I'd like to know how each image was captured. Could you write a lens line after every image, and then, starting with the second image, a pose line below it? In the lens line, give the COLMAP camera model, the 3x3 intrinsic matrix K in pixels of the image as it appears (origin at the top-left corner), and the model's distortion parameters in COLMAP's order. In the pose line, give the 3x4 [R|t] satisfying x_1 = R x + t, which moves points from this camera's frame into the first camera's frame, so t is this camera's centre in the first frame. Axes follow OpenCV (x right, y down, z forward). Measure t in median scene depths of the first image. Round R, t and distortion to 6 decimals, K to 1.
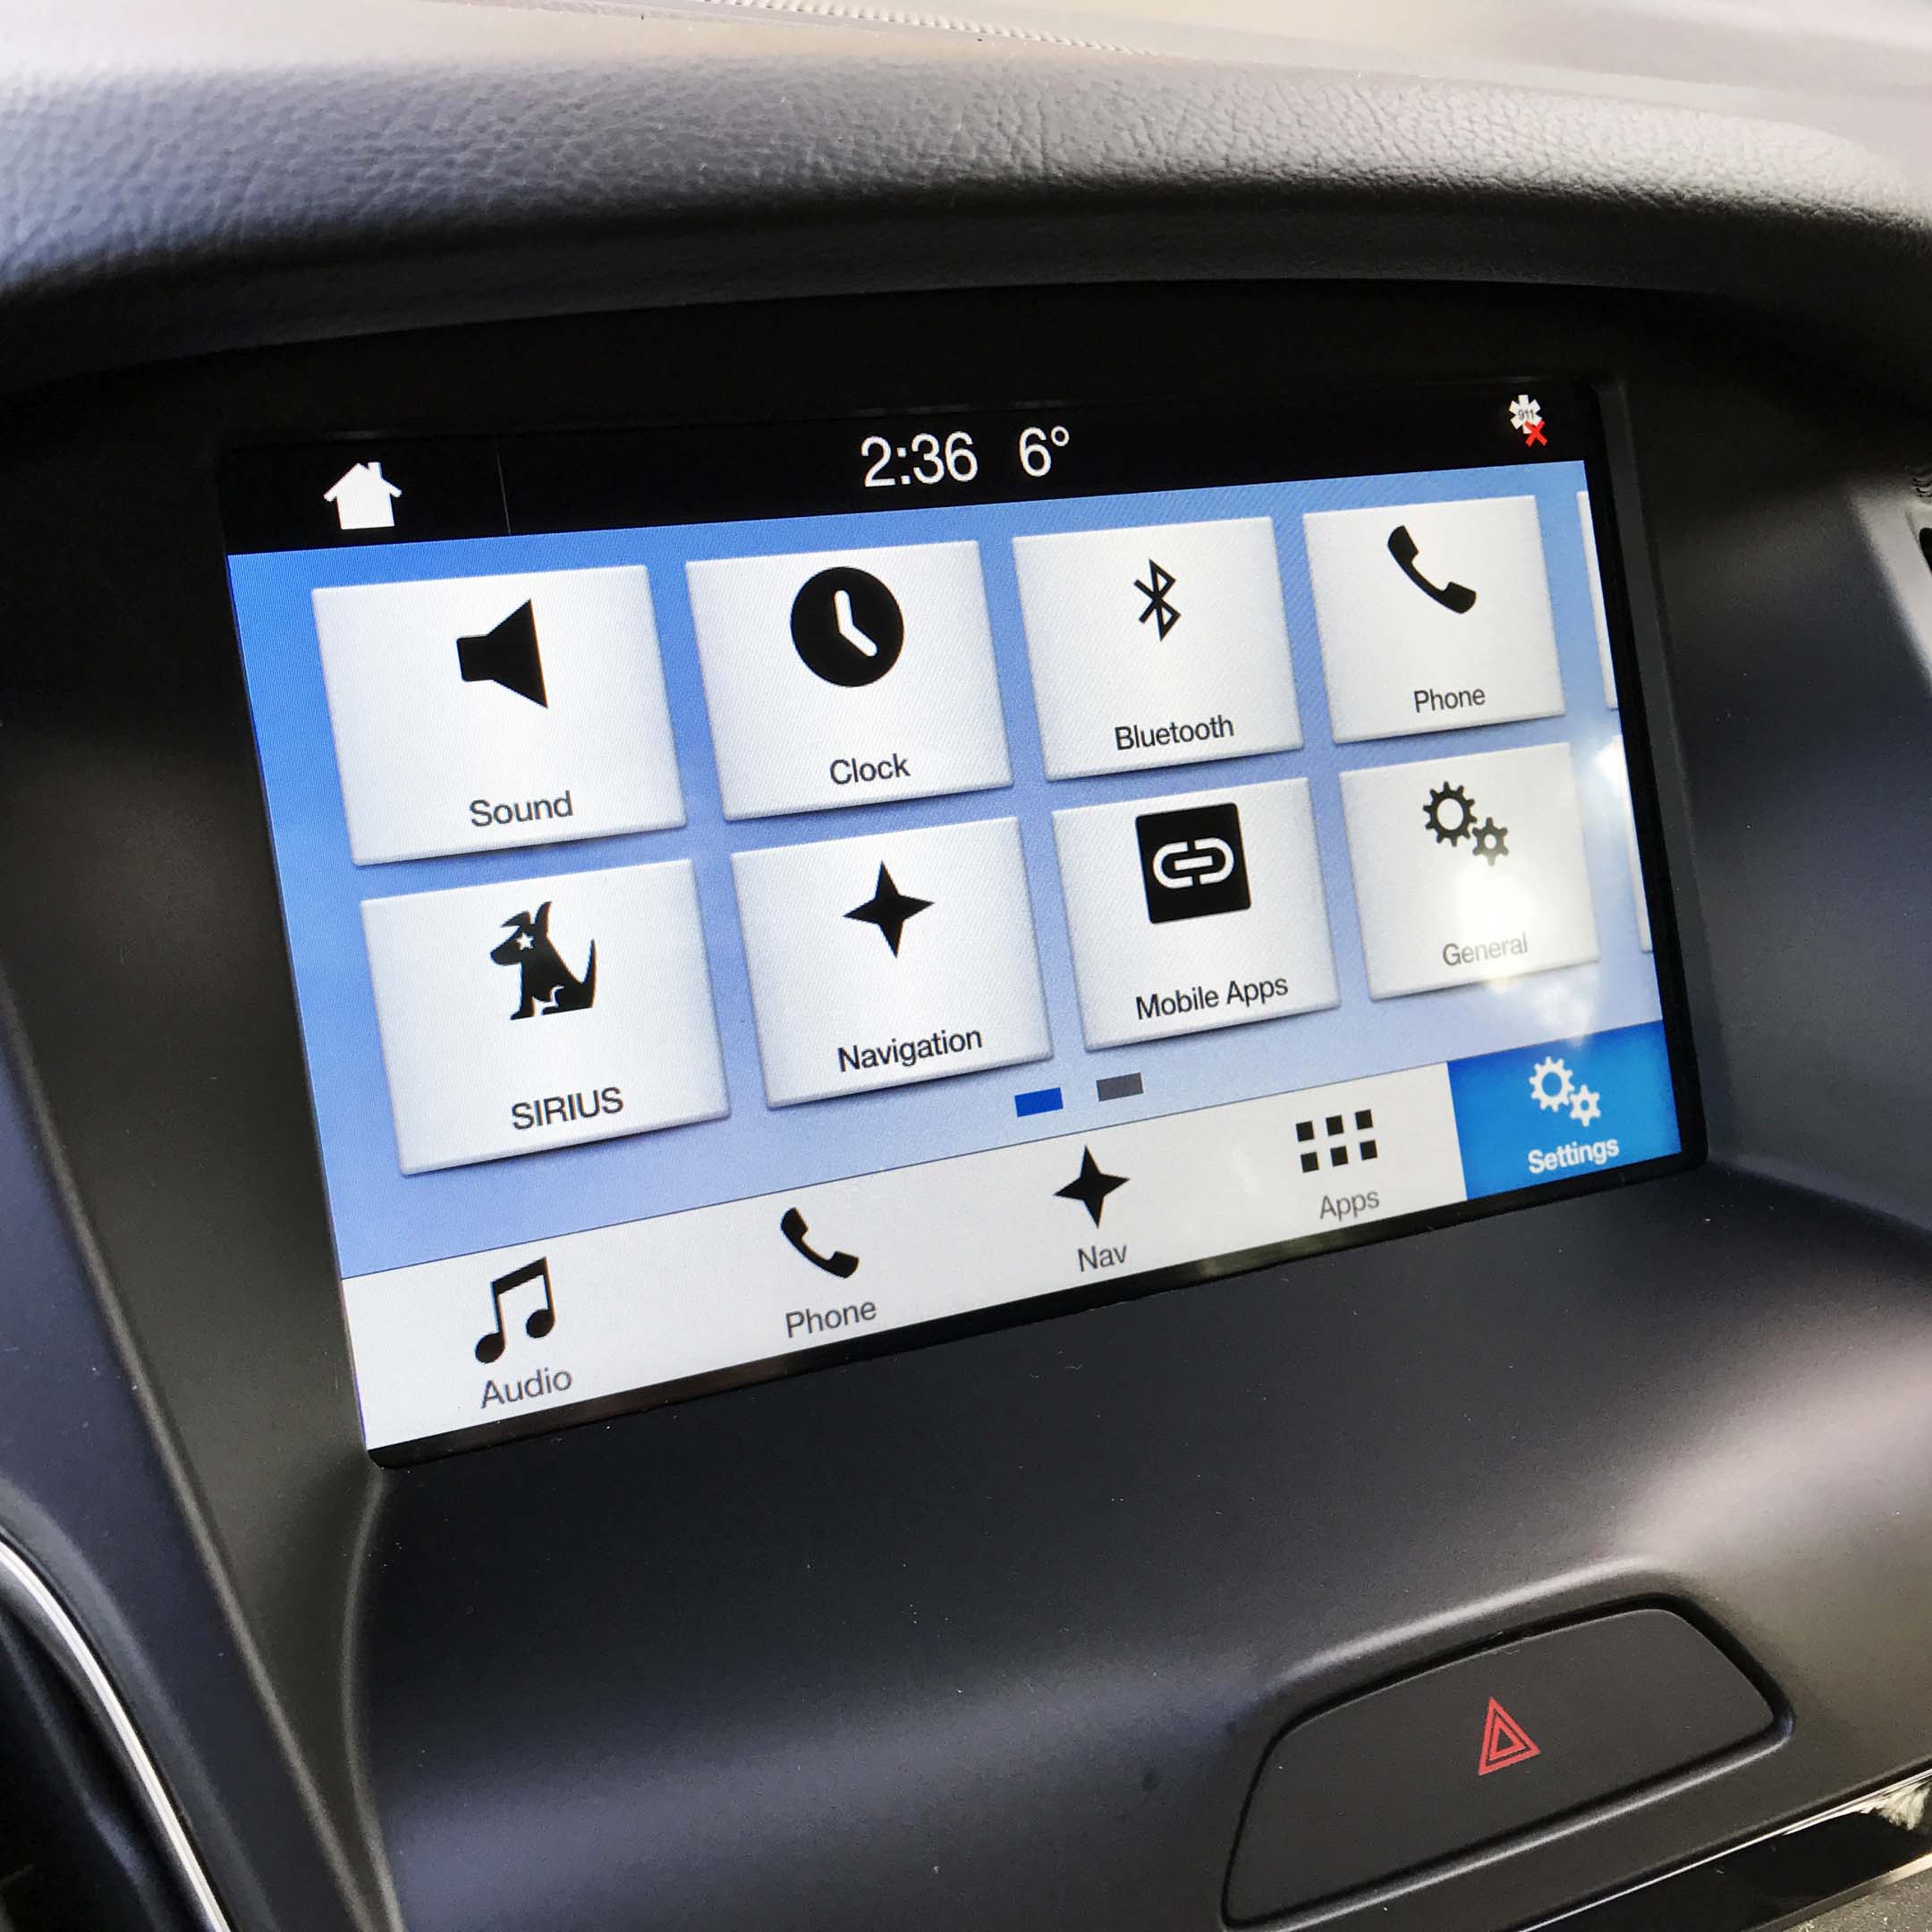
lens RADIAL K [[2177.3, 0, 969.1], [0, 2177.3, 977.8], [0, 0, 1]] dist [0.036655, -0.137133]
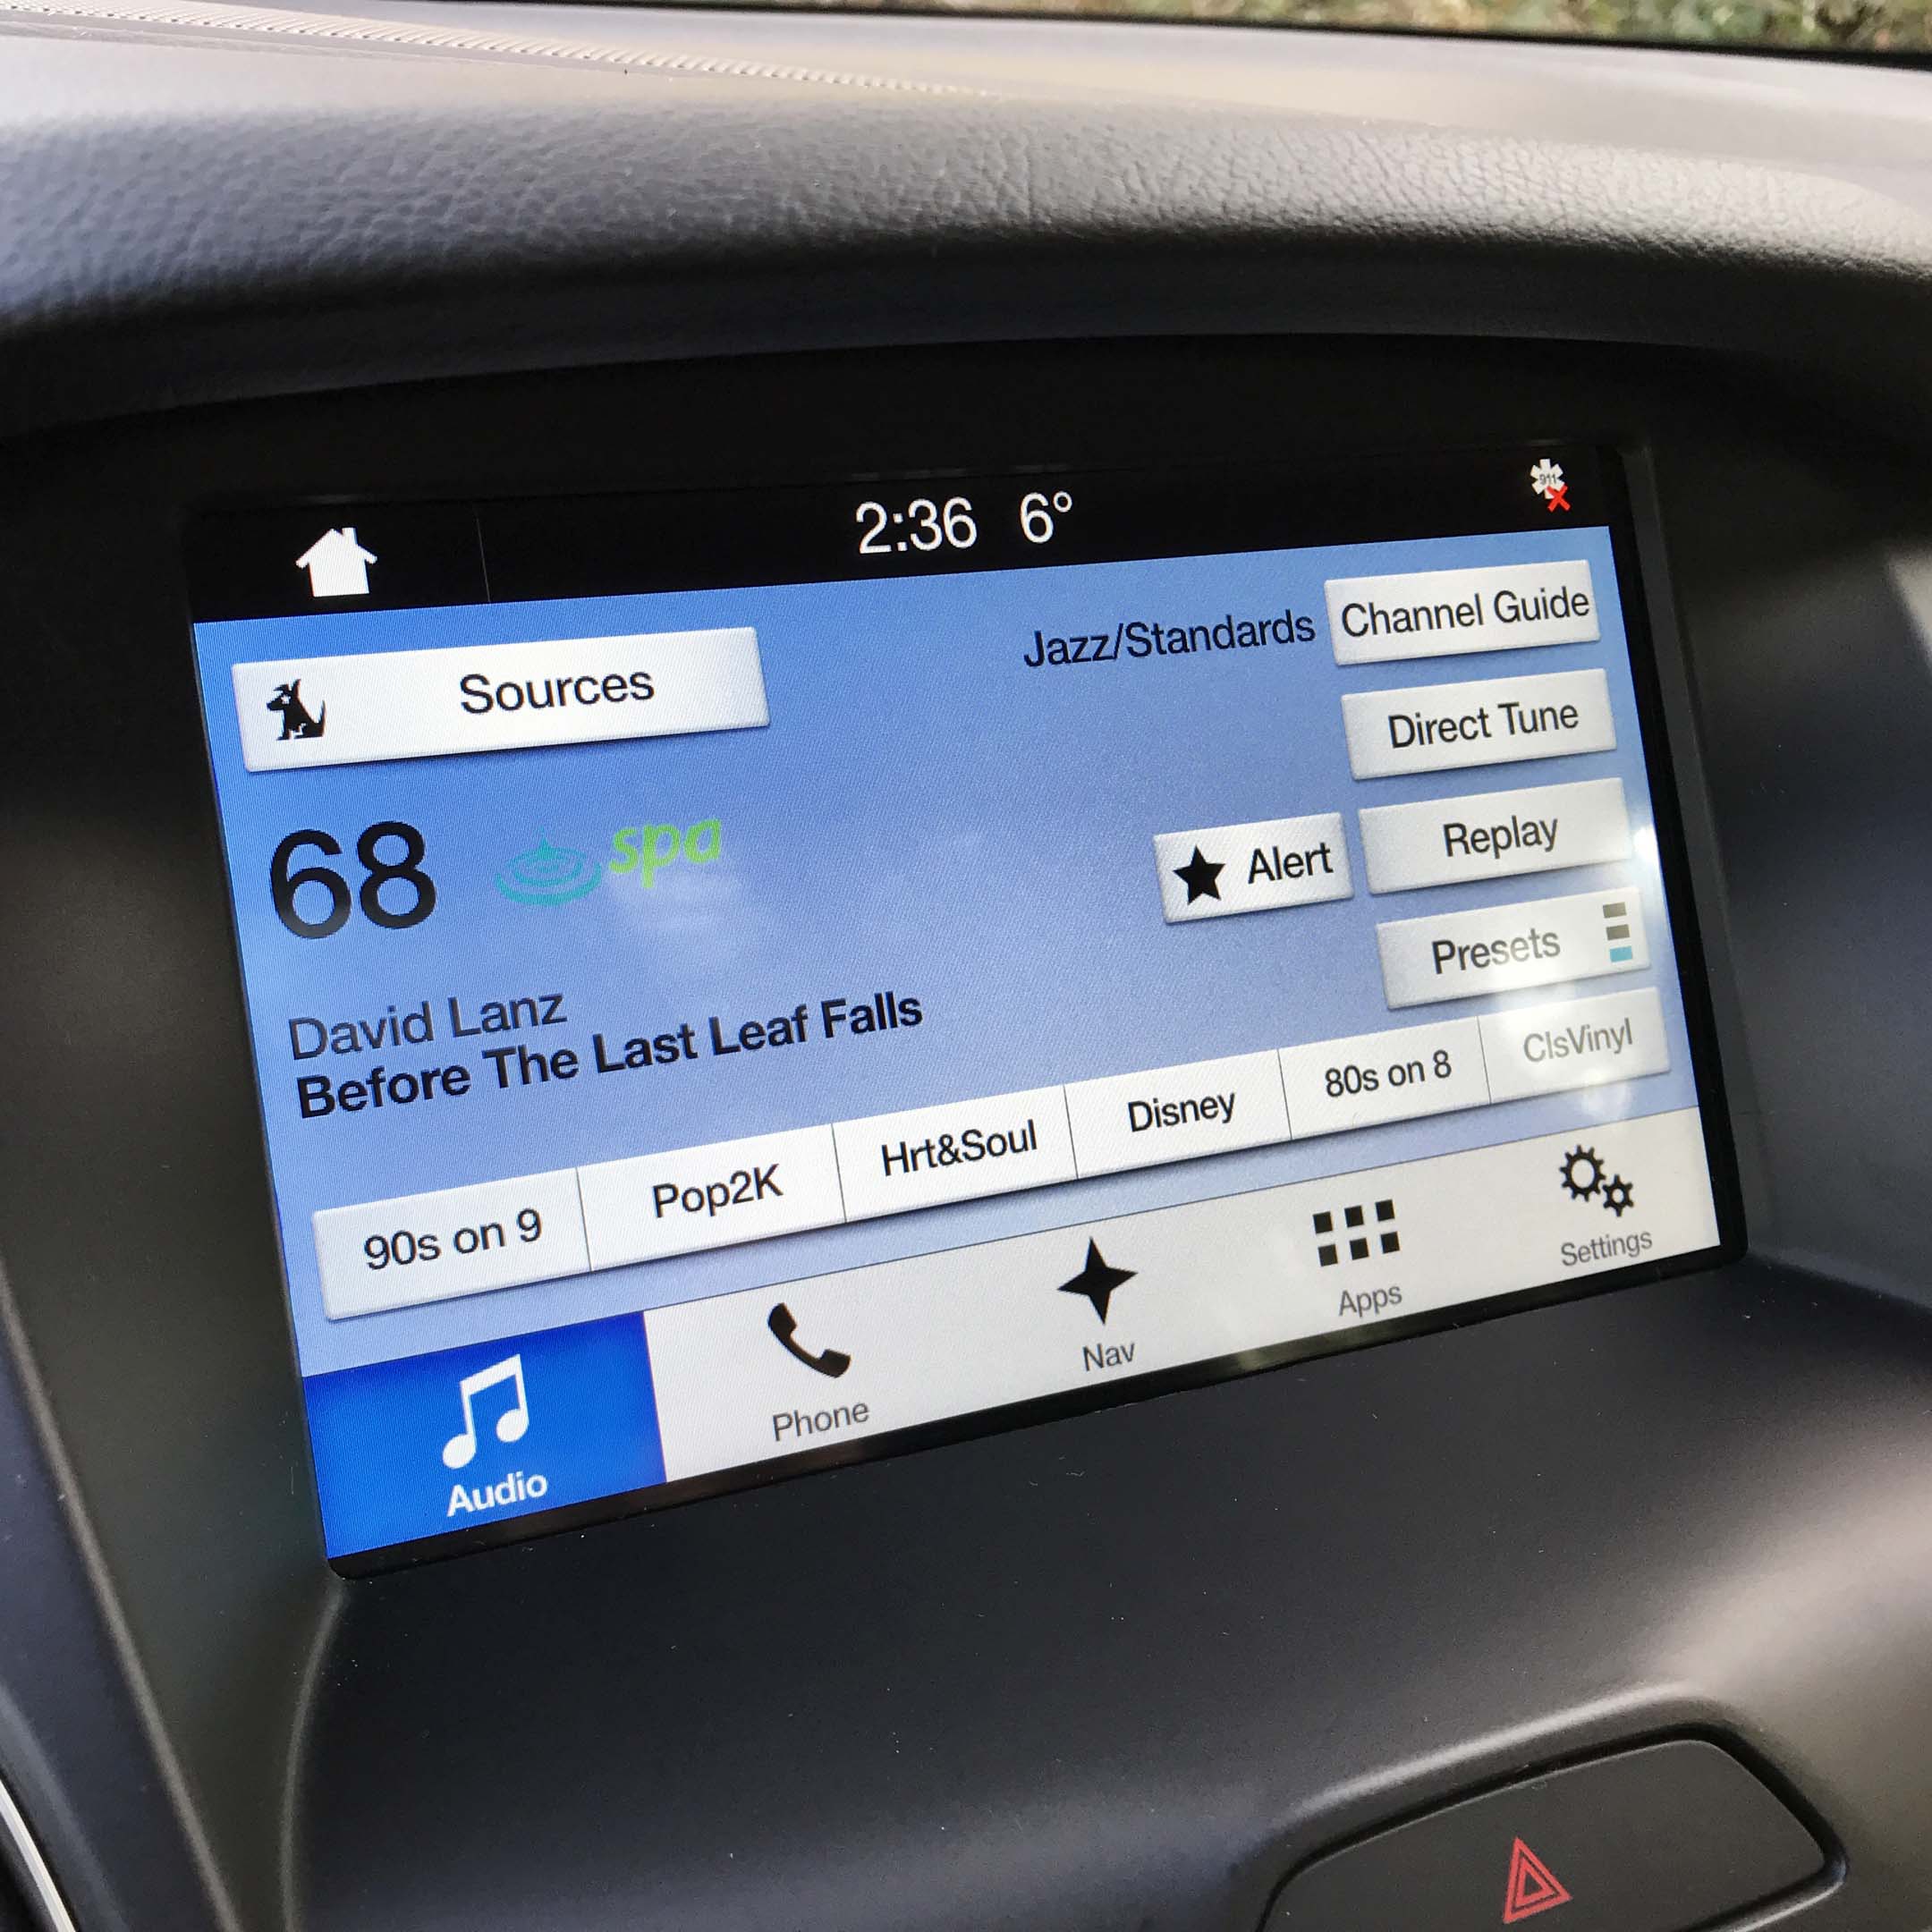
lens RADIAL K [[2177.9, 0, 966.0], [0, 2177.9, 966.0], [0, 0, 1]] dist [0.050395, -0.182150]
pose [[0.999821, -0.000523, -0.018894, 0.020942], [-0.000313, 0.999021, -0.044239, 0.000601], [0.018898, 0.044237, 0.998842, 0.050124]]
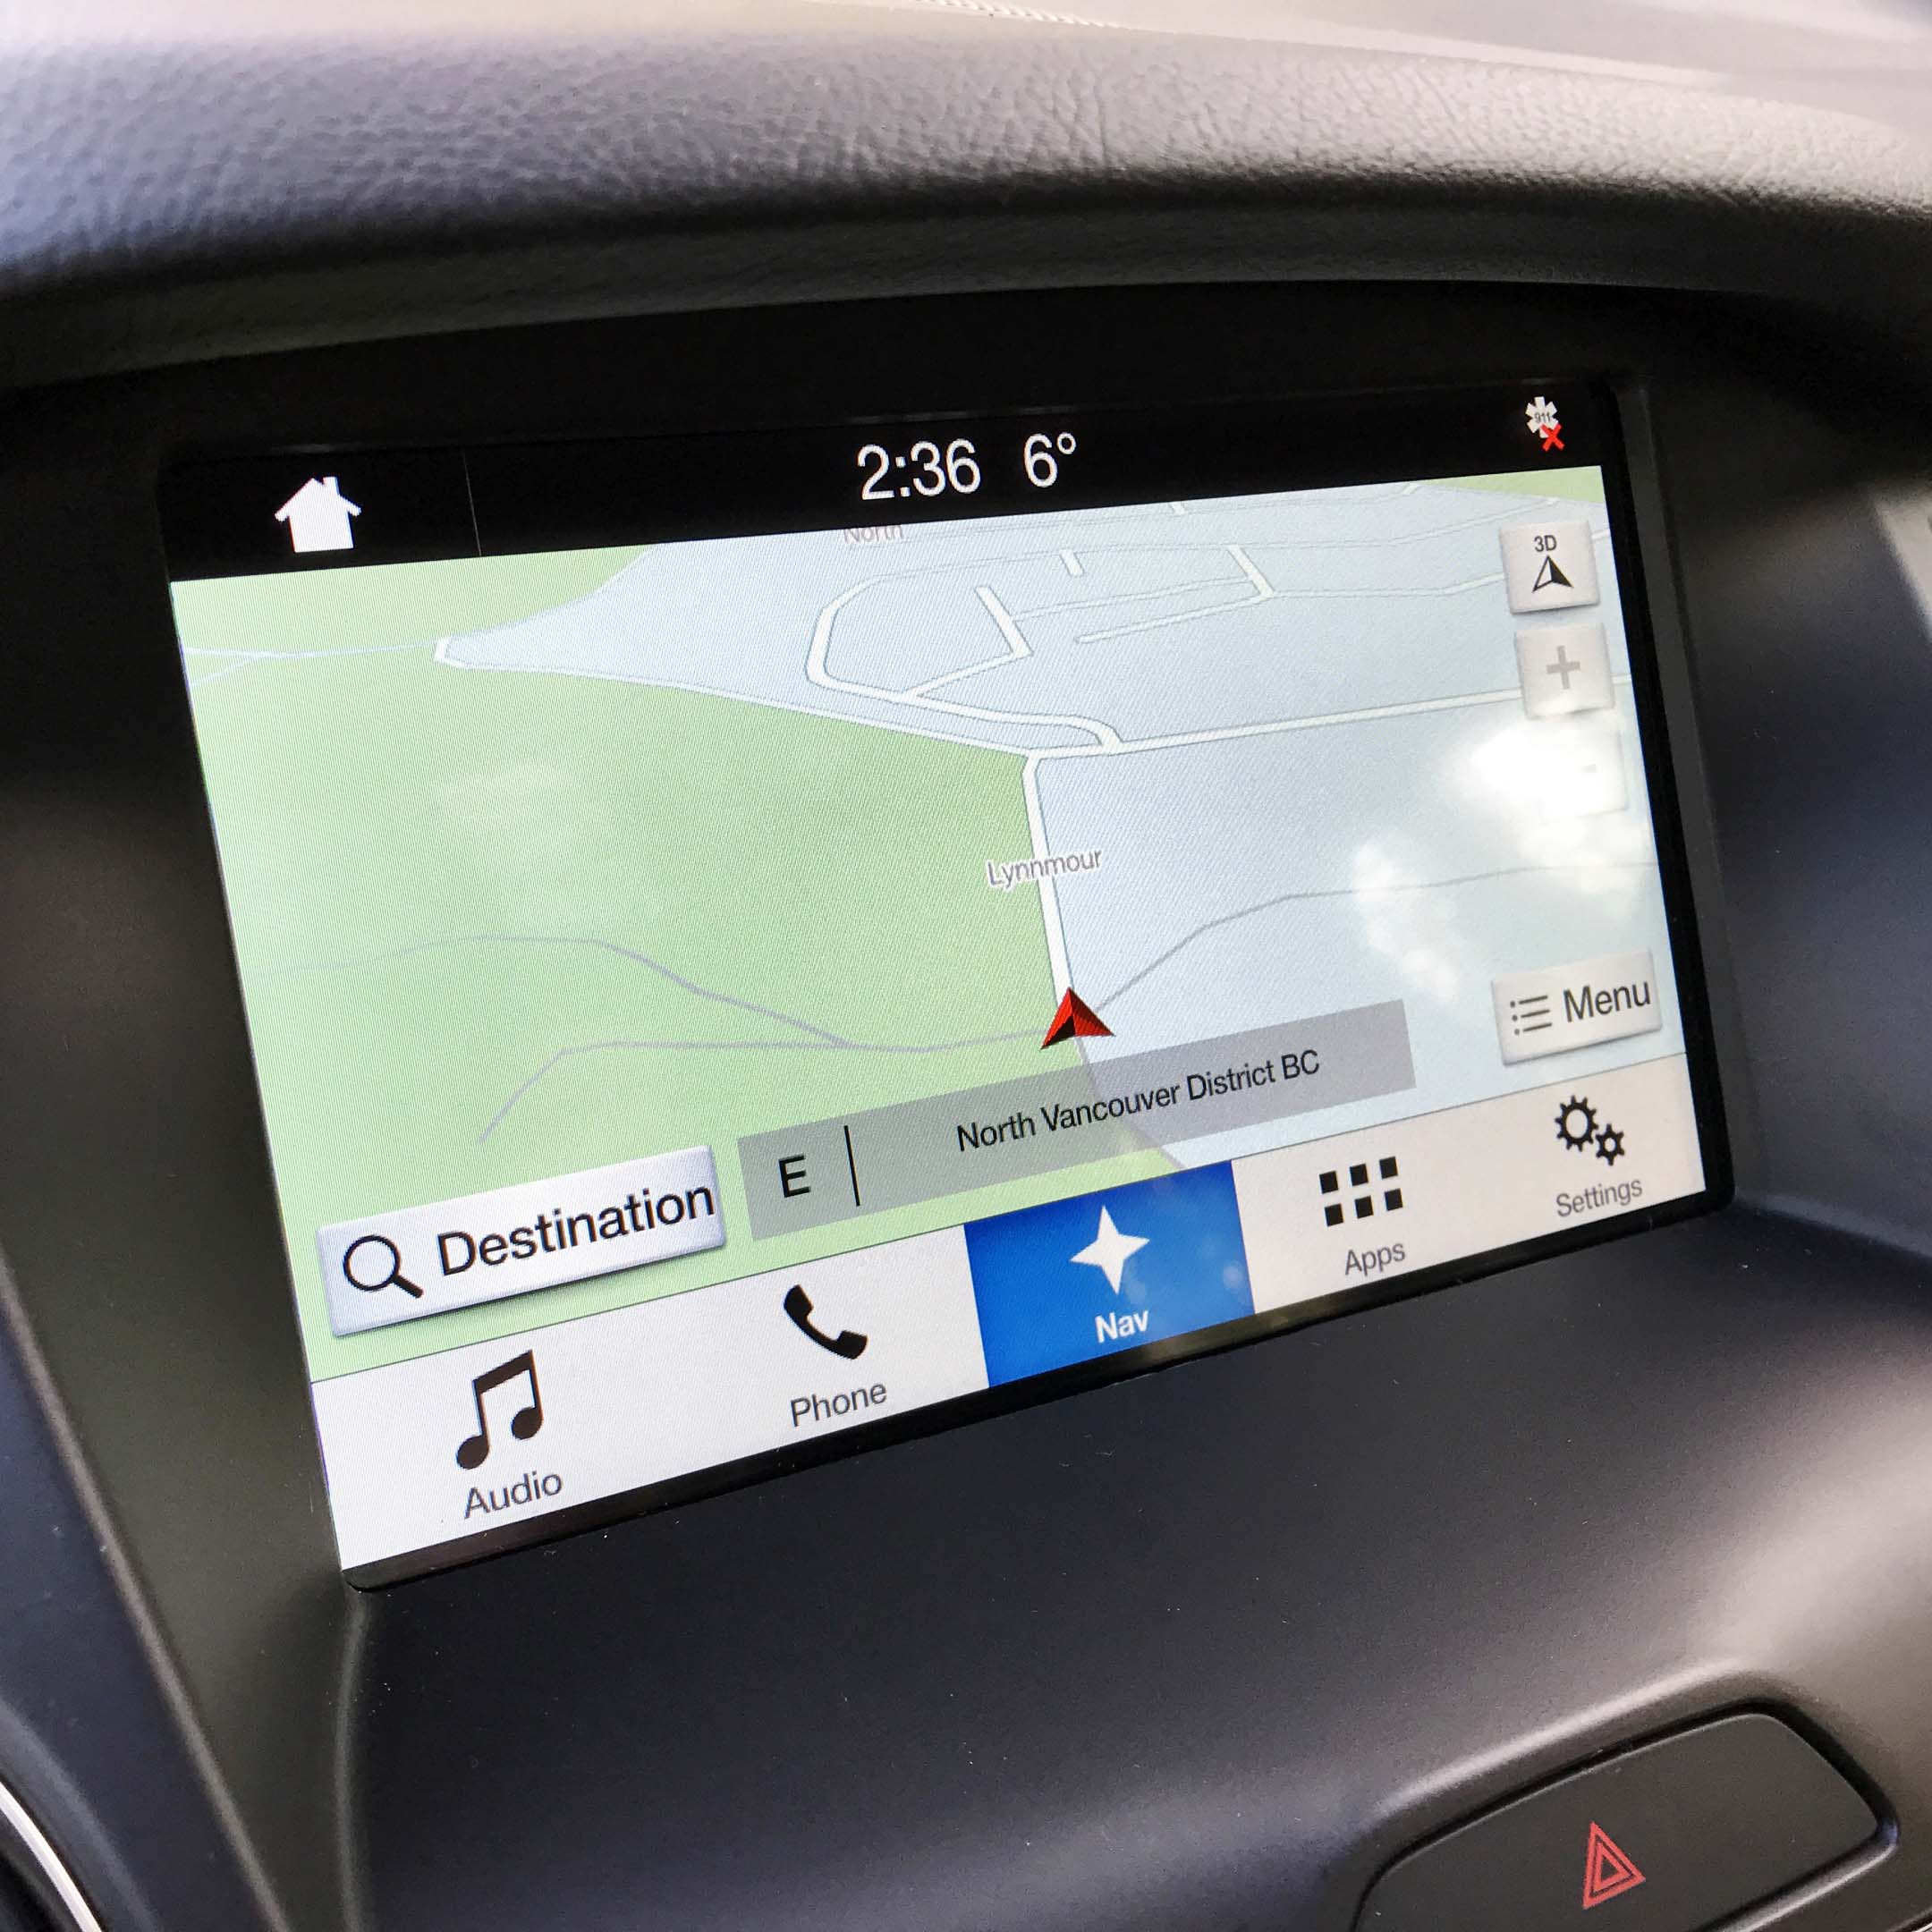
lens RADIAL K [[2182.4, 0, 970.8], [0, 2182.4, 972.3], [0, 0, 1]] dist [0.017637, -0.073656]
pose [[0.998298, -0.013031, 0.056839, -0.067675], [0.012498, 0.999875, 0.009717, -0.040380], [-0.056959, -0.008990, 0.998336, 0.088745]]
